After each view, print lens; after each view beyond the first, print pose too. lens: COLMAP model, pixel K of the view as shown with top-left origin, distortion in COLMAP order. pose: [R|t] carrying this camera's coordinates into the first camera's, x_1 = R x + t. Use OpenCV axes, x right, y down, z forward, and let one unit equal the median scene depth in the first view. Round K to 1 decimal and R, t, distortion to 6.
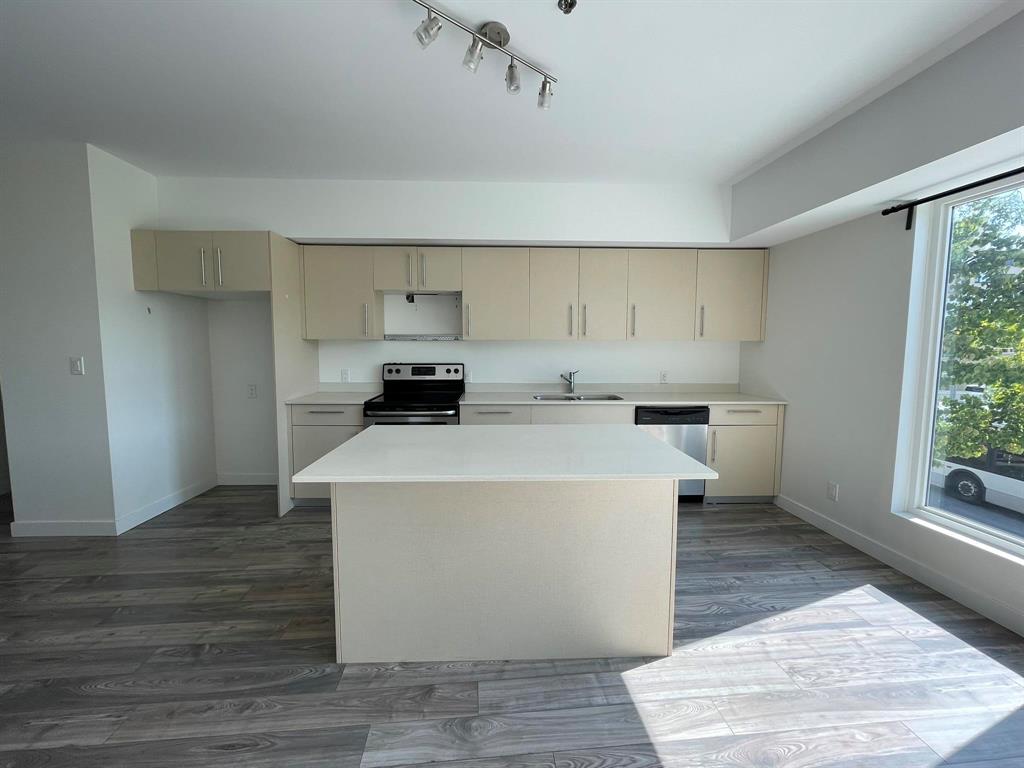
lens RADIAL K [[411.8, 0, 506.1], [0, 411.8, 381.2], [0, 0, 1]] dist [0.000012, -0.000140]
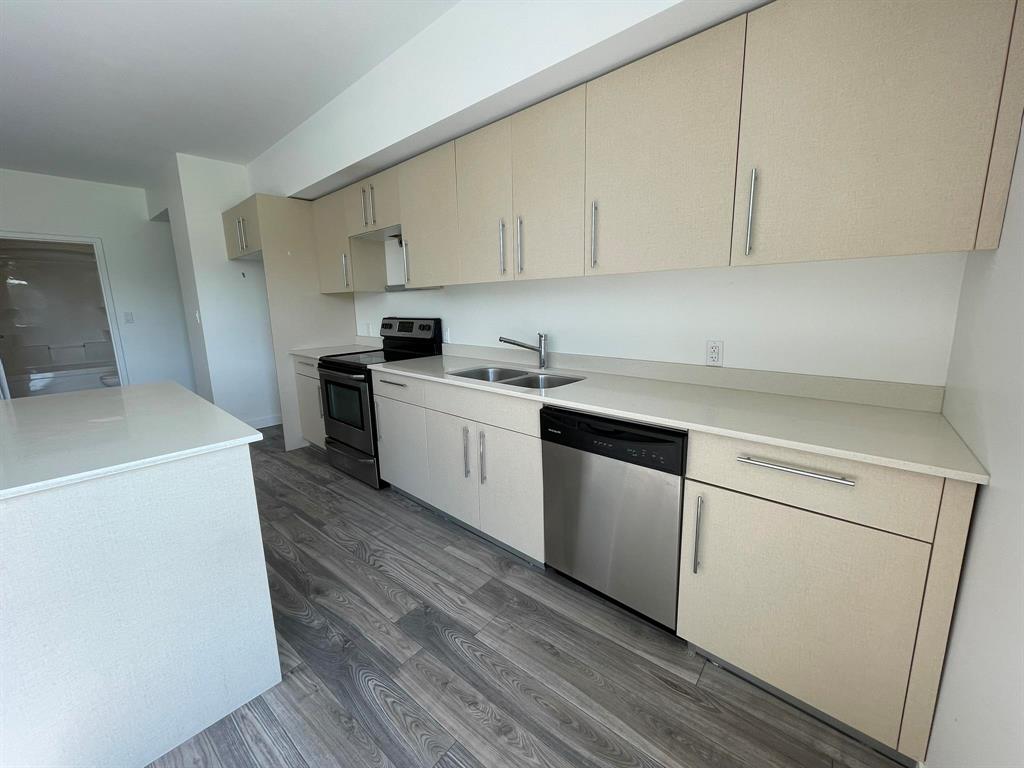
lens RADIAL K [[411.8, 0, 513.1], [0, 411.8, 377.8], [0, 0, 1]] dist [0.000012, -0.000140]
pose [[0.714105, 0.110482, -0.691265, 0.573383], [-0.042962, 0.992523, 0.114250, -0.027102], [0.698719, -0.051889, 0.713512, 0.536565]]
